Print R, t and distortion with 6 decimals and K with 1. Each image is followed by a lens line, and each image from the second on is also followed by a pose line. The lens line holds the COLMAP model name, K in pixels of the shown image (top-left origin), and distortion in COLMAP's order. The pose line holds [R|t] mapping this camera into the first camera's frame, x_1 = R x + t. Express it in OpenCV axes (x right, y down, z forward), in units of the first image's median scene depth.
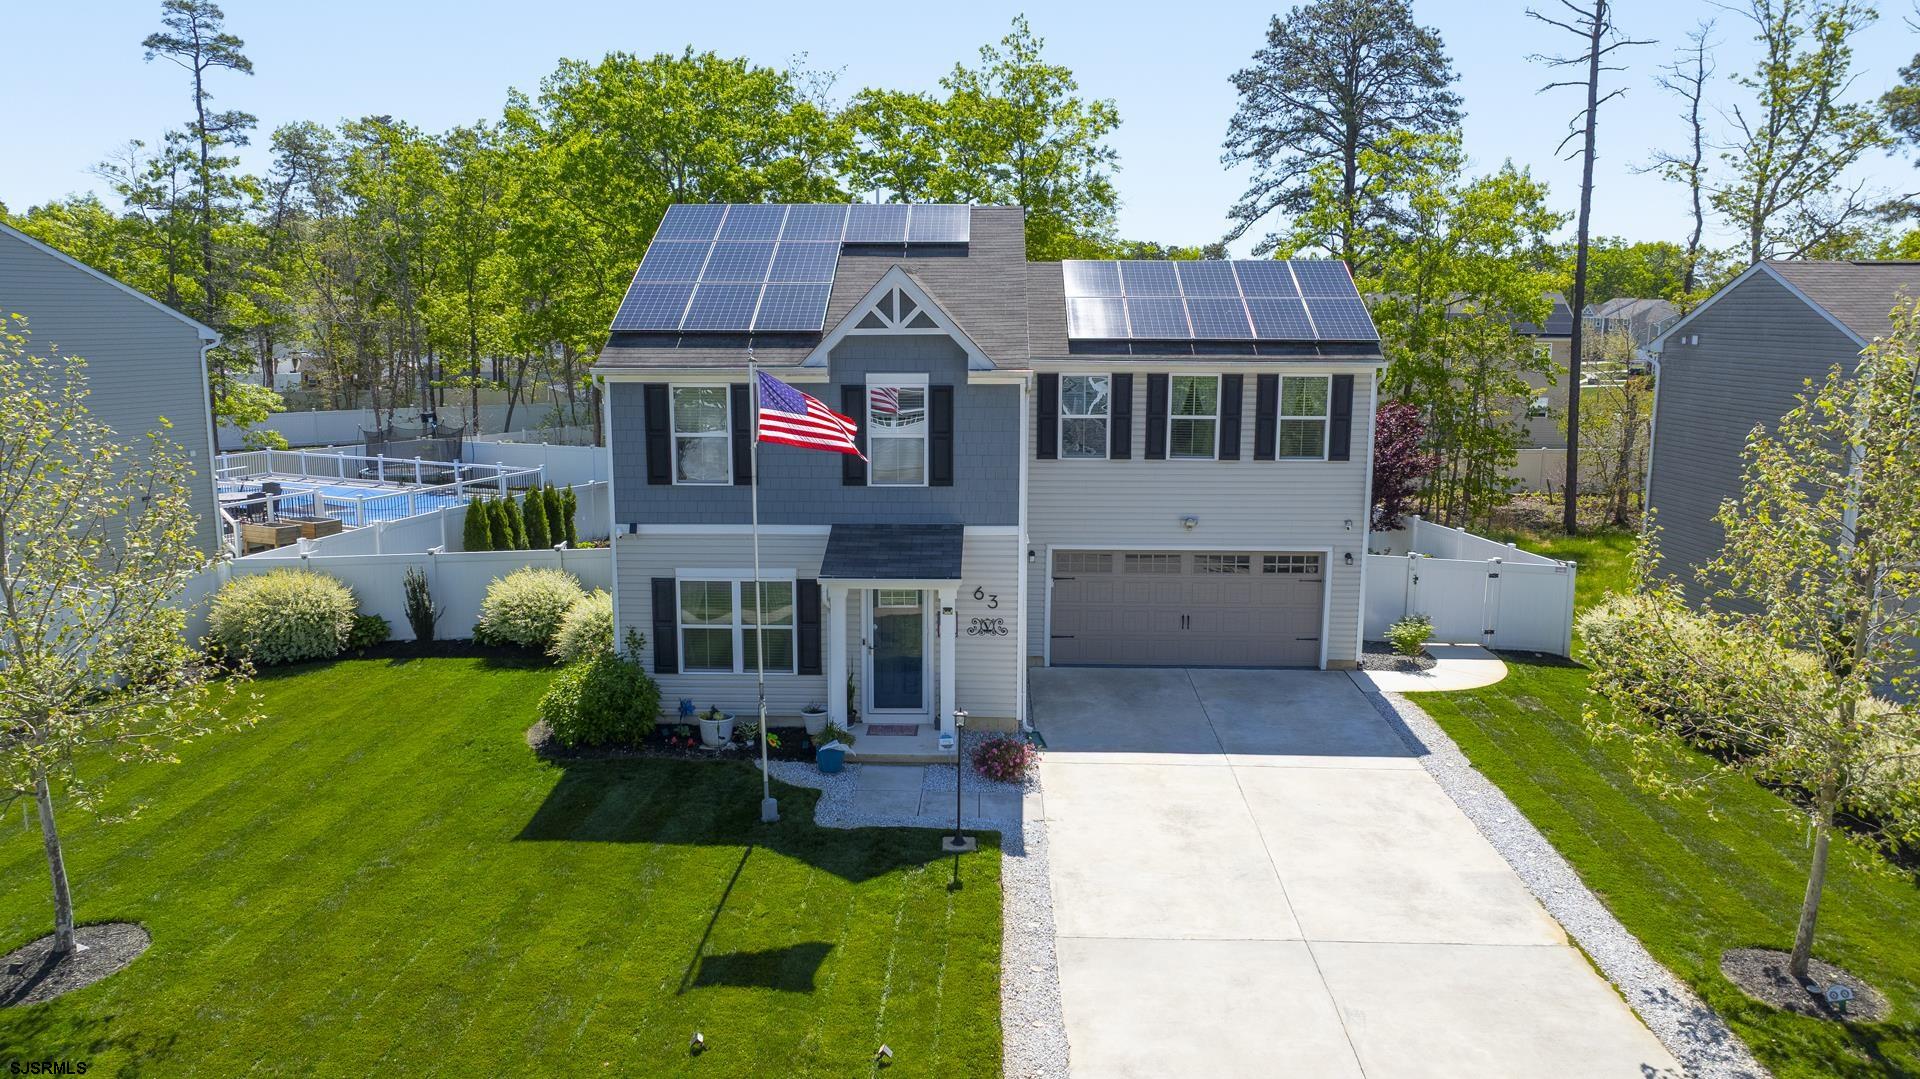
lens RADIAL K [[1339.5, 0, 958.9], [0, 1339.5, 538.9], [0, 0, 1]] dist [-0.036162, 0.034244]
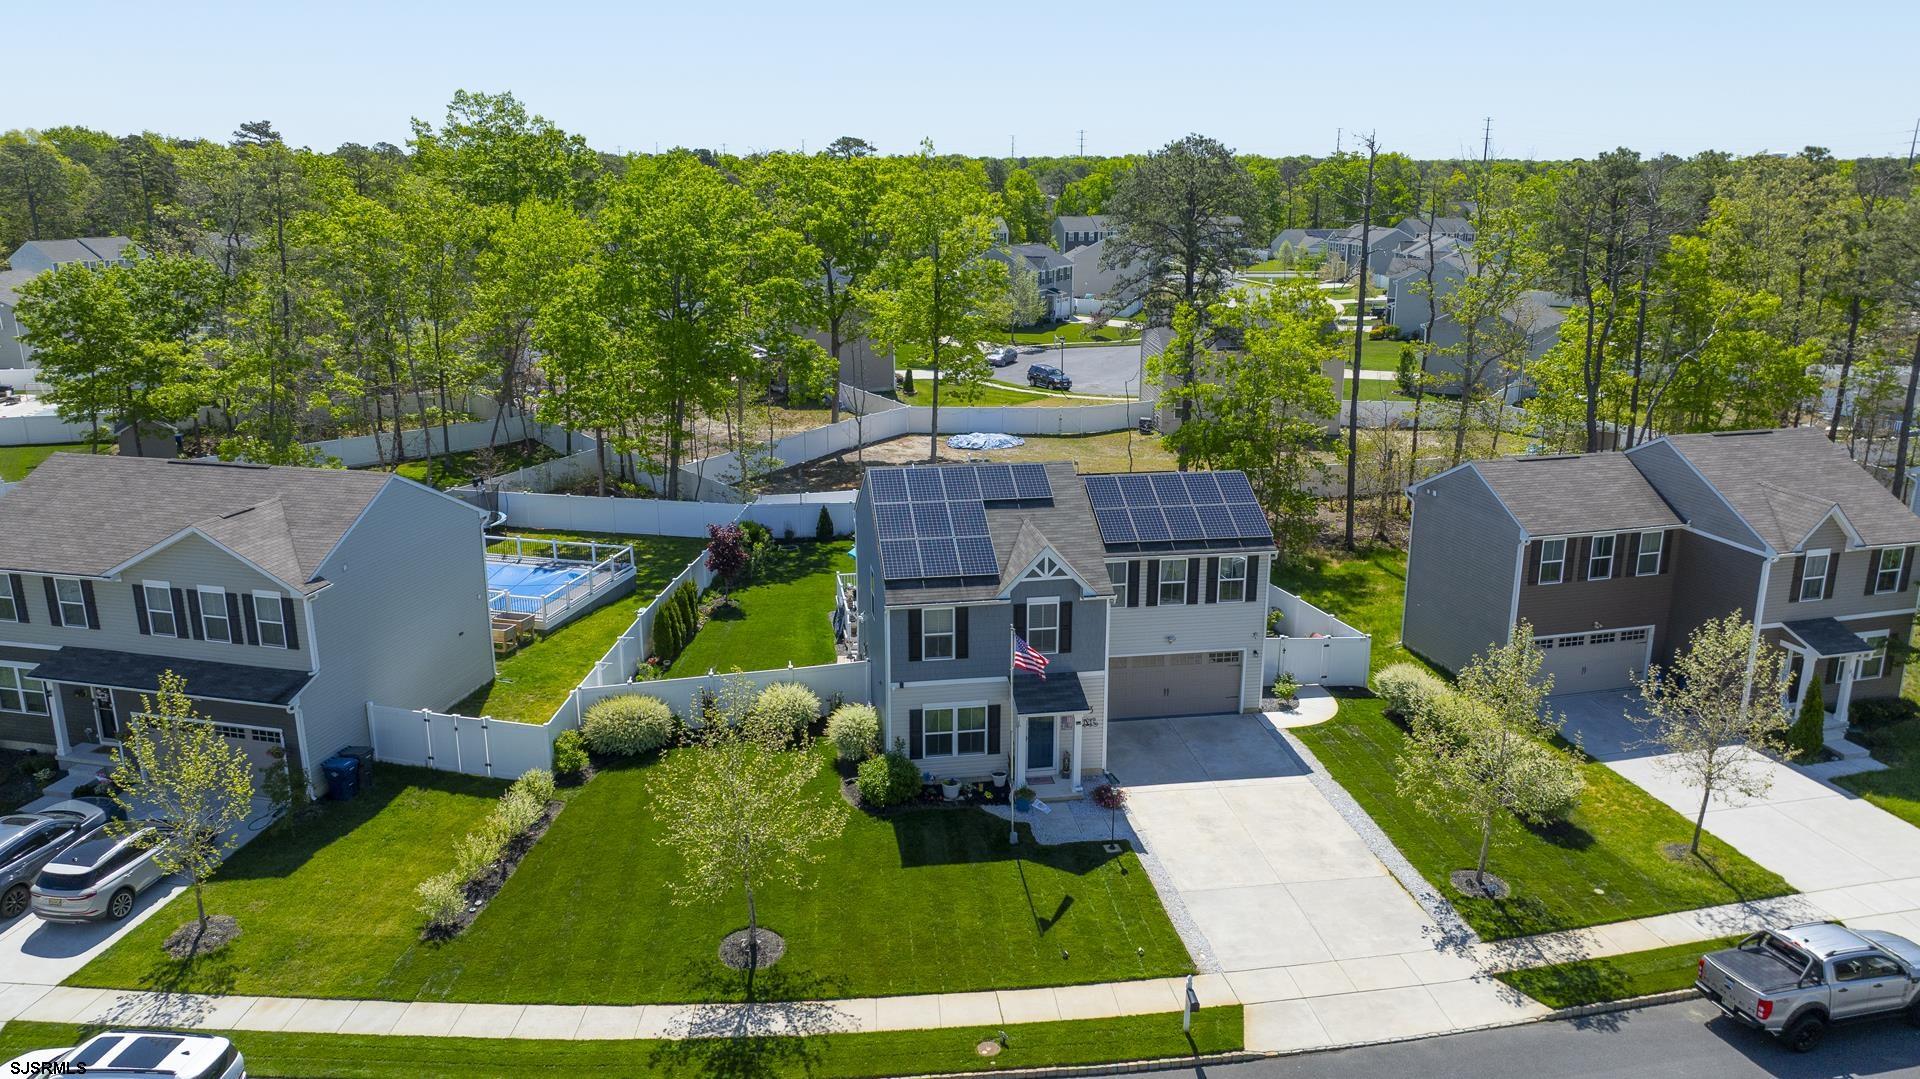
lens RADIAL K [[1339.5, 0, 949.6], [0, 1339.5, 556.9], [0, 0, 1]] dist [-0.036162, 0.034244]
pose [[0.984631, -0.052658, 0.166518, -0.415383], [0.034391, 0.993254, 0.110740, -0.335885], [-0.171226, -0.103312, 0.979800, -0.692378]]
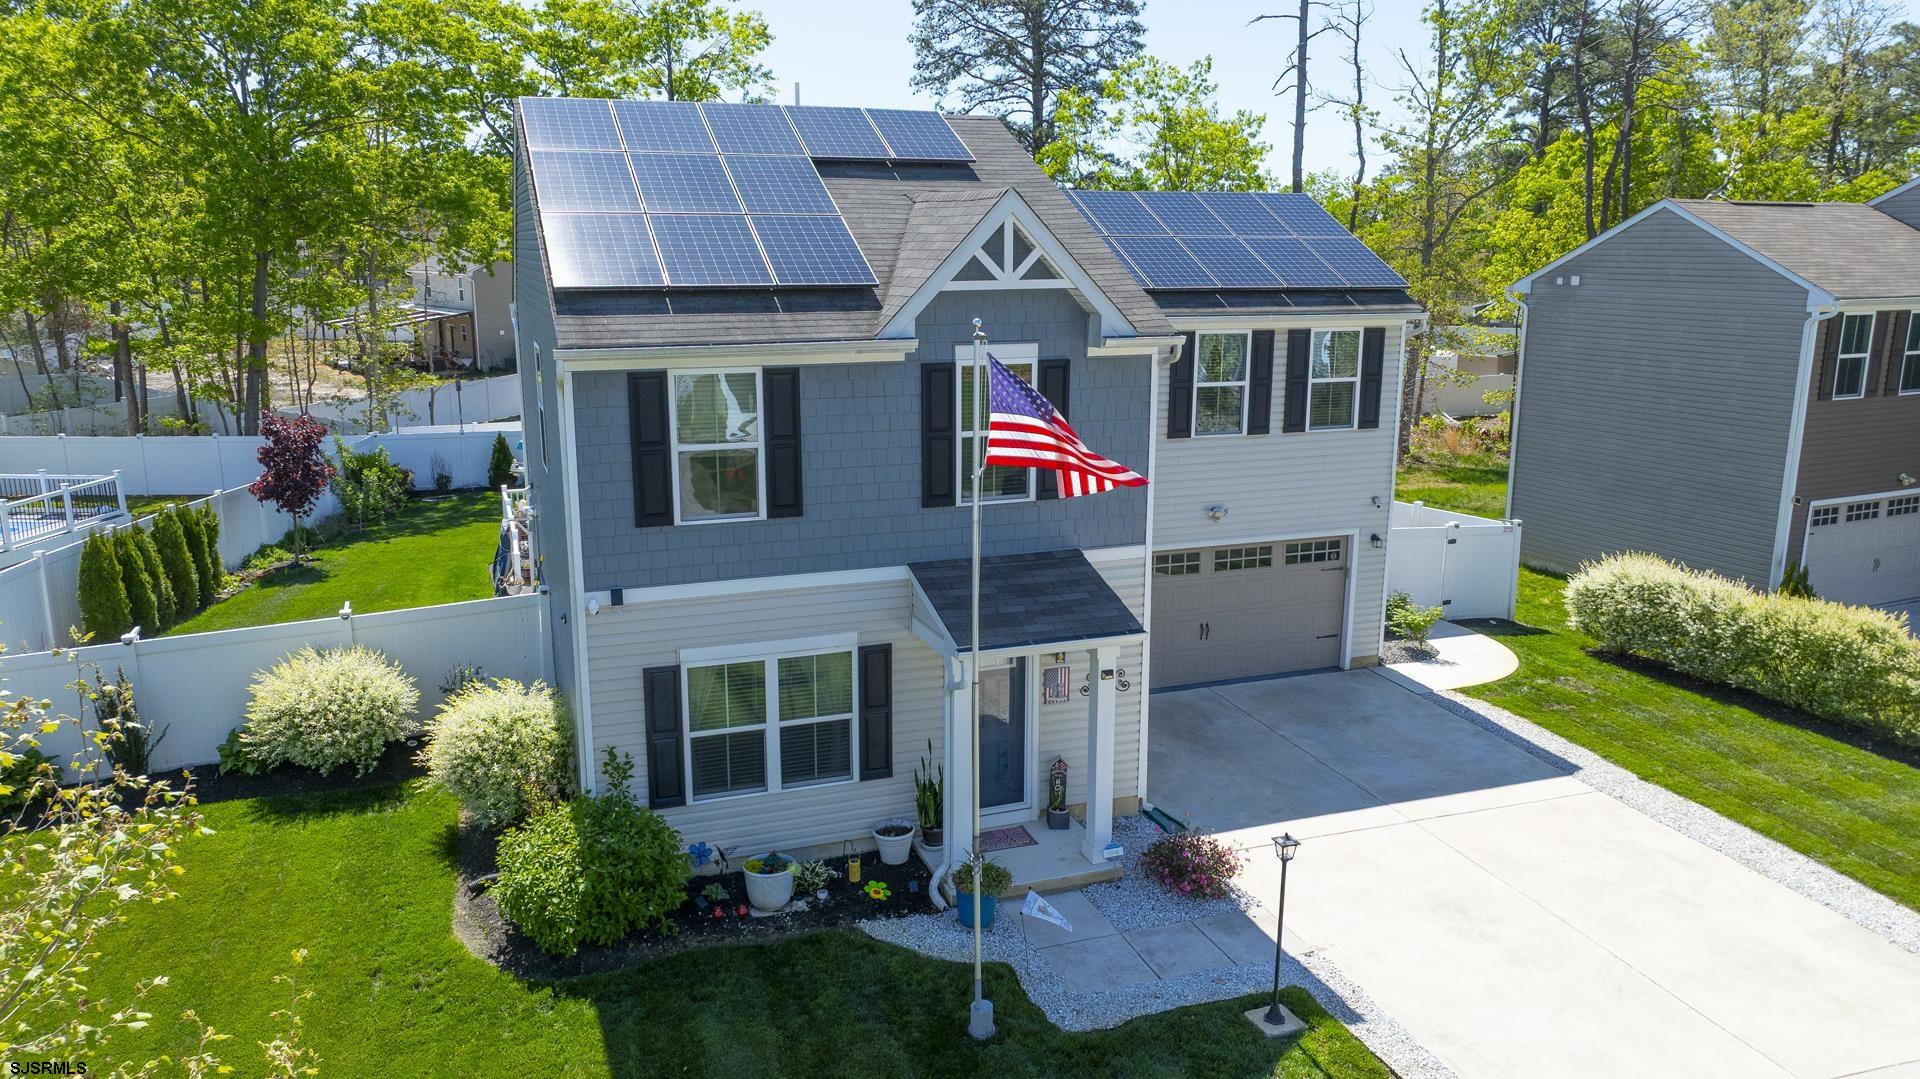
lens RADIAL K [[1339.5, 0, 953.7], [0, 1339.5, 542.0], [0, 0, 1]] dist [-0.036162, 0.034244]
pose [[0.930733, -0.080876, 0.356644, -0.279488], [0.064561, 0.996259, 0.057437, -0.053209], [-0.359955, -0.030433, 0.932473, 0.299546]]
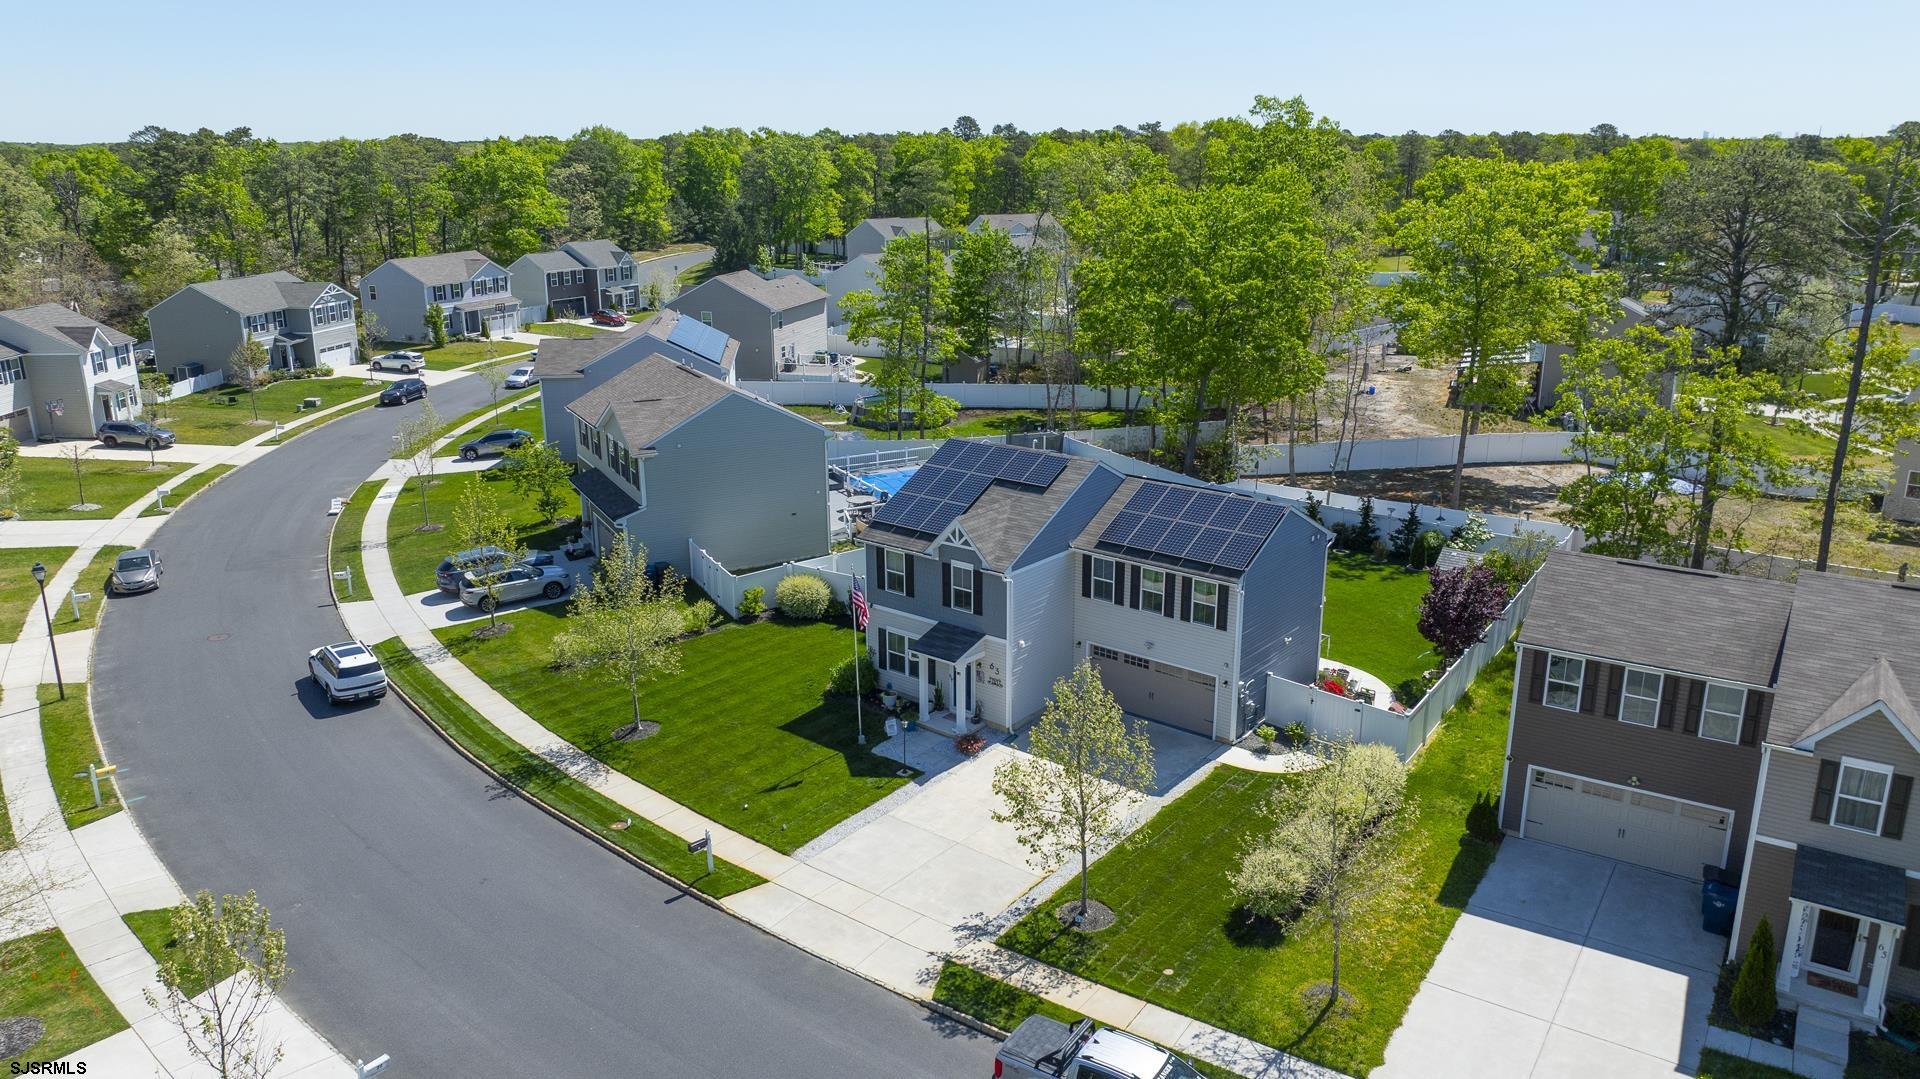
lens RADIAL K [[1339.5, 0, 968.7], [0, 1339.5, 545.7], [0, 0, 1]] dist [-0.036162, 0.034244]
pose [[0.792715, 0.168610, -0.585810, 1.063215], [-0.101441, 0.984074, 0.145970, -0.403281], [0.601093, -0.056288, 0.797194, -0.633086]]
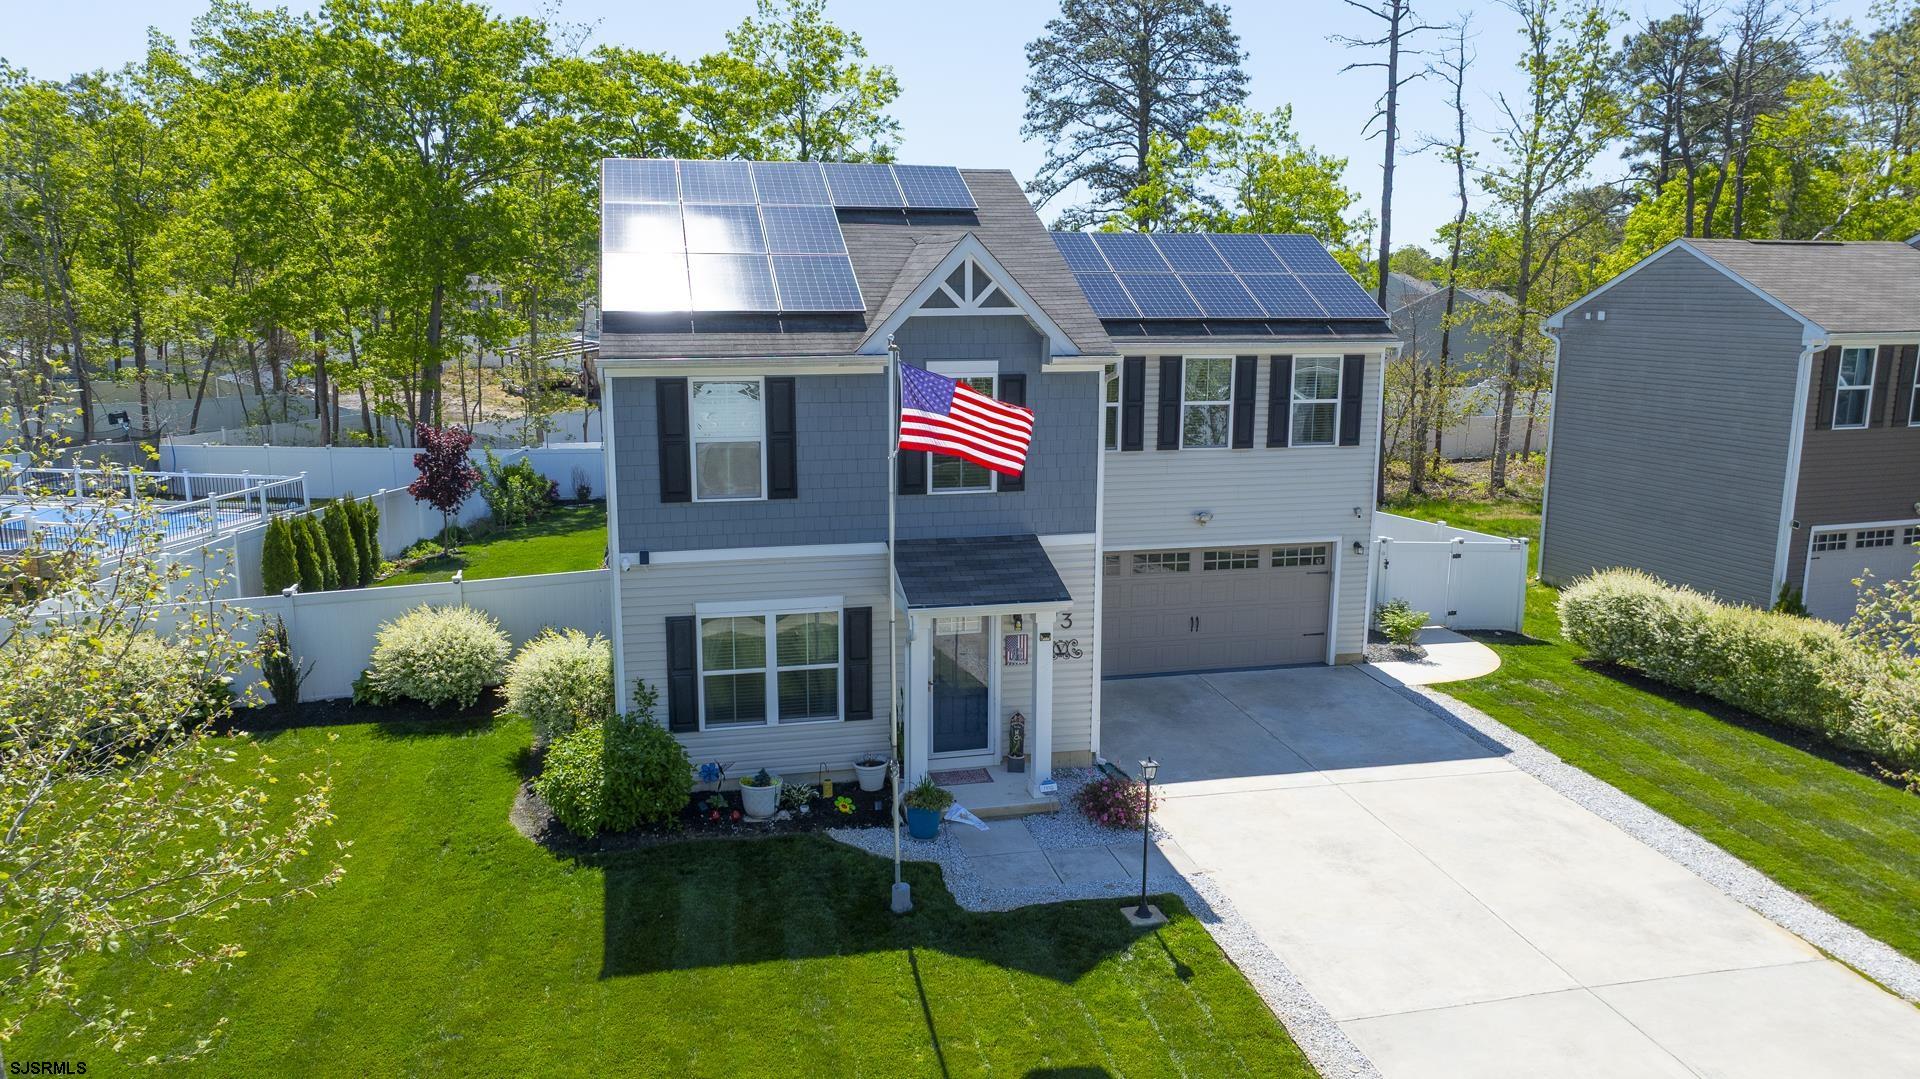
lens RADIAL K [[1339.5, 0, 955.7], [0, 1339.5, 540.2], [0, 0, 1]] dist [-0.036162, 0.034244]
pose [[0.968437, -0.046783, 0.244828, -0.226009], [0.042634, 0.998844, 0.022225, -0.024845], [-0.245584, -0.011086, 0.969312, 0.150176]]
